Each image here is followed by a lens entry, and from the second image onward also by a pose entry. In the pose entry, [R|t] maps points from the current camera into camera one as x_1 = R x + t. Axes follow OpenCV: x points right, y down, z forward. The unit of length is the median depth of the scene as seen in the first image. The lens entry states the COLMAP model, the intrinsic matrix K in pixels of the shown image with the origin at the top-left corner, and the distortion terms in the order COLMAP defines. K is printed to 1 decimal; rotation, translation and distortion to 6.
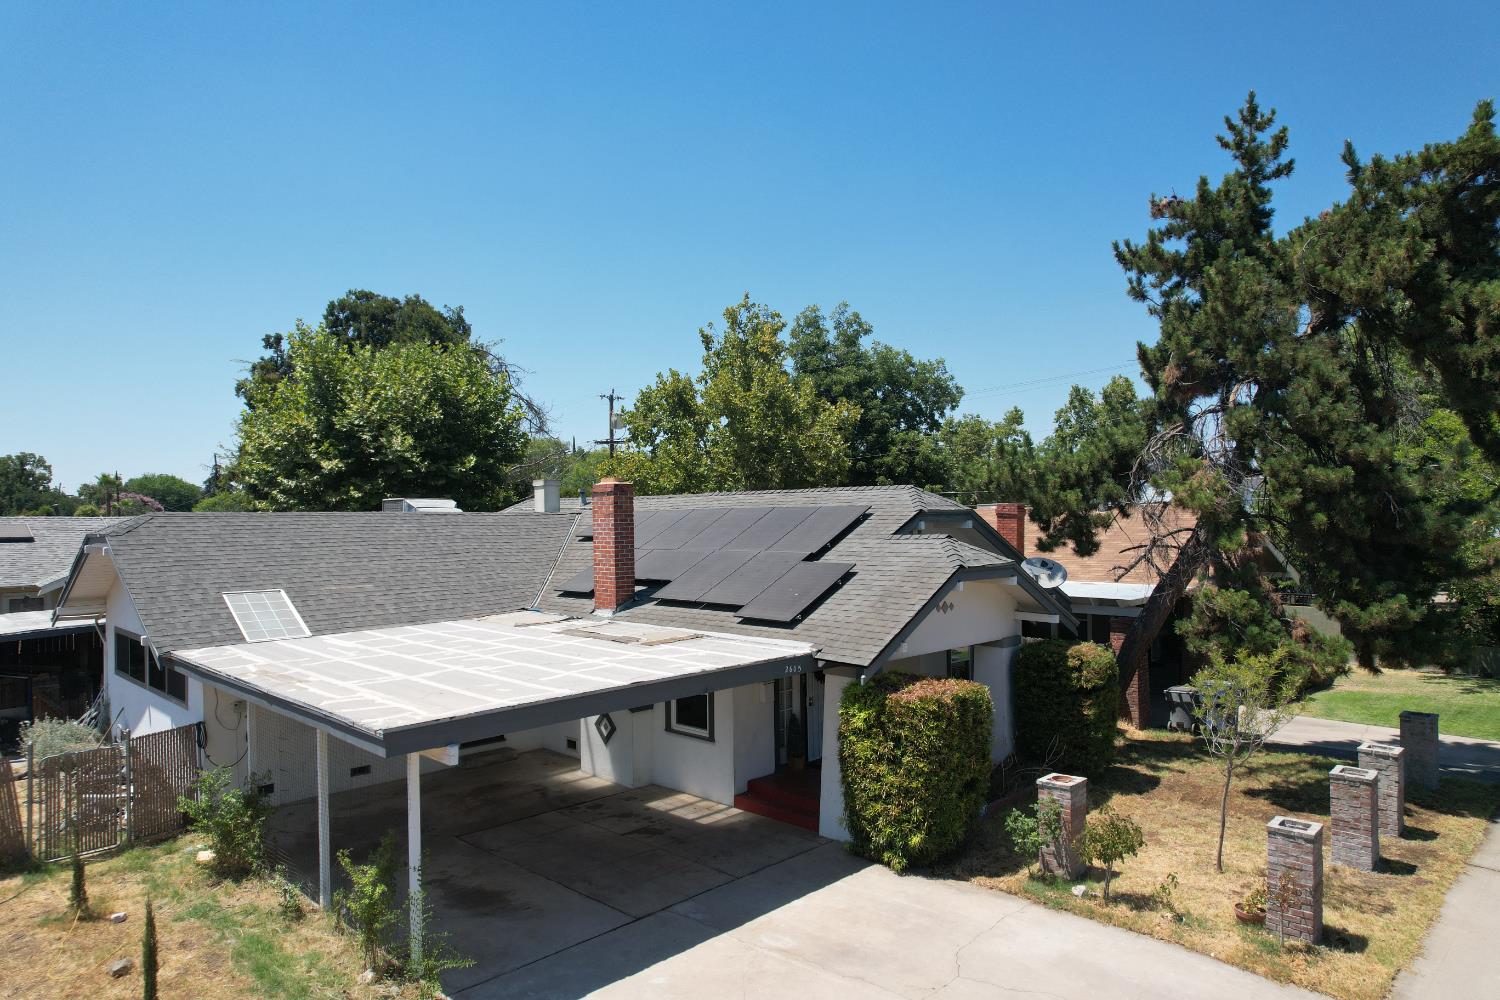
lens RADIAL K [[958.2, 0, 752.5], [0, 958.2, 503.2], [0, 0, 1]] dist [-0.078788, 0.070065]
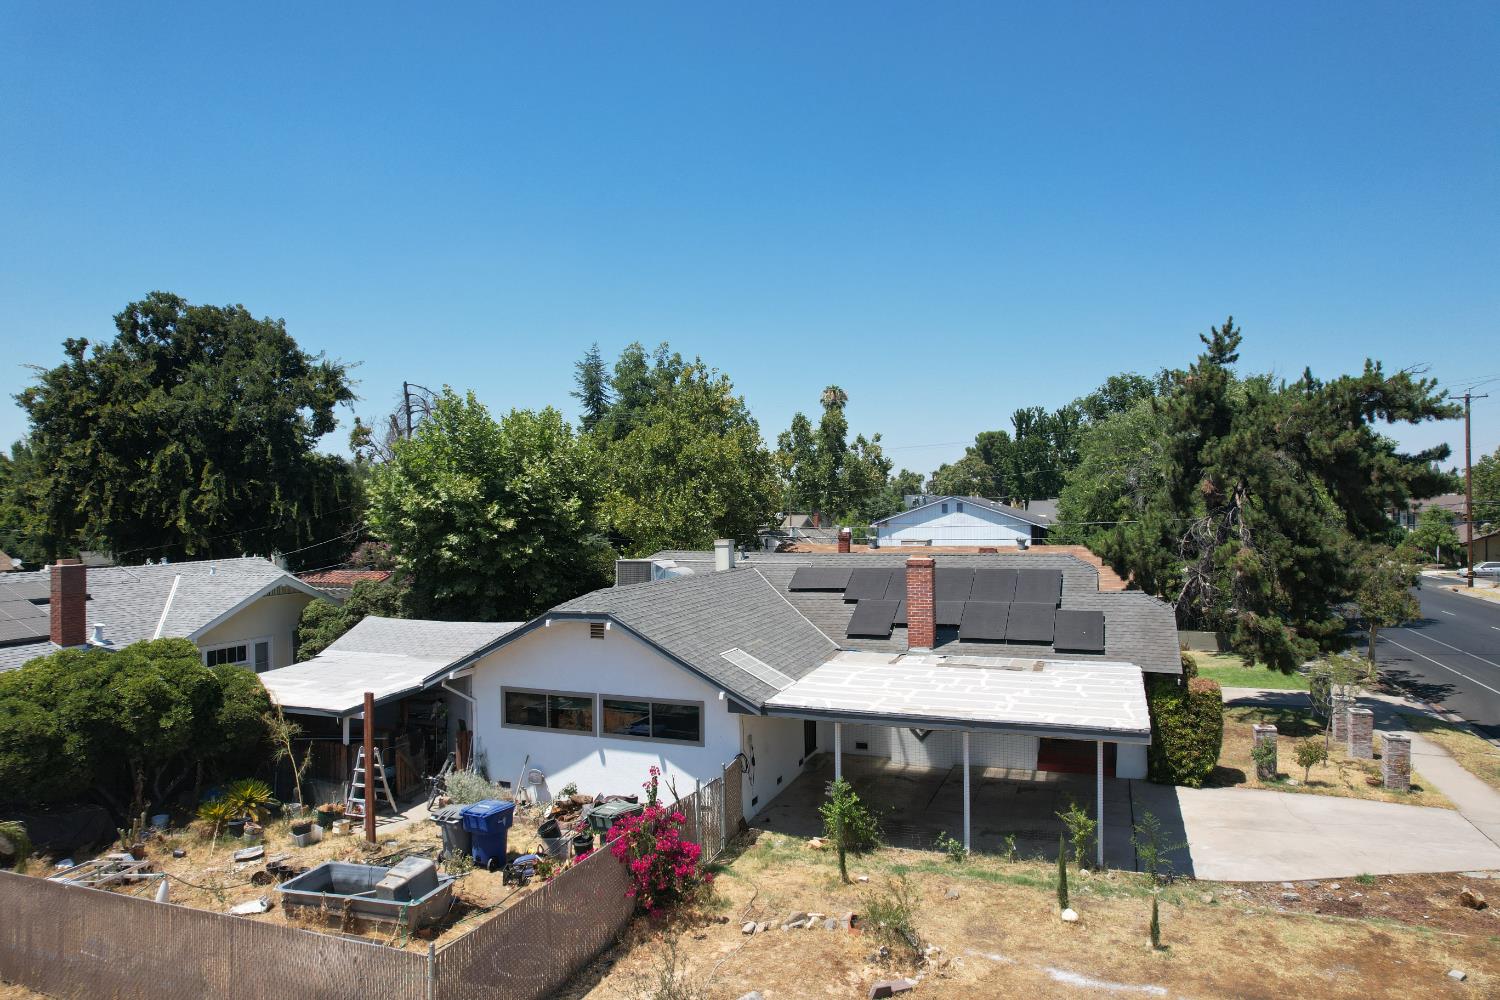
lens RADIAL K [[958.2, 0, 752.5], [0, 958.2, 503.4], [0, 0, 1]] dist [-0.078788, 0.070065]
pose [[0.914084, 0.003536, 0.405510, -1.023481], [-0.005634, 0.999976, 0.003980, -0.114830], [-0.405486, -0.005923, 0.914082, -0.215369]]
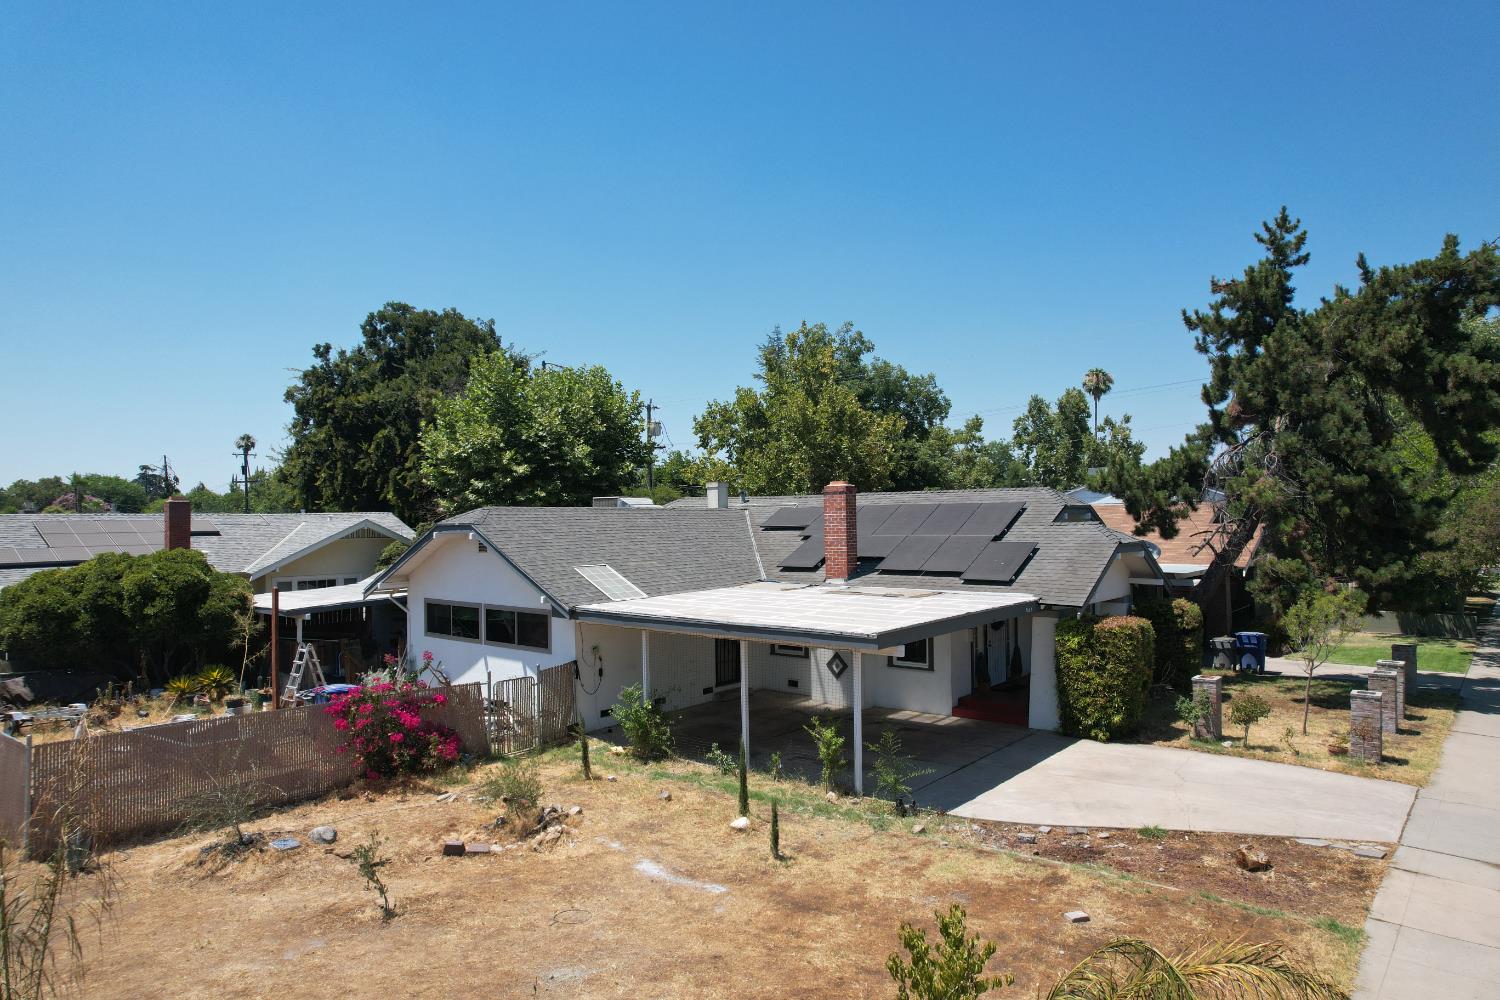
lens RADIAL K [[958.2, 0, 752.6], [0, 958.2, 502.1], [0, 0, 1]] dist [-0.078788, 0.070065]
pose [[0.996611, 0.000830, 0.082259, -0.407323], [-0.000549, 0.999994, -0.003445, 0.008308], [-0.082261, 0.003388, 0.996605, -0.358271]]
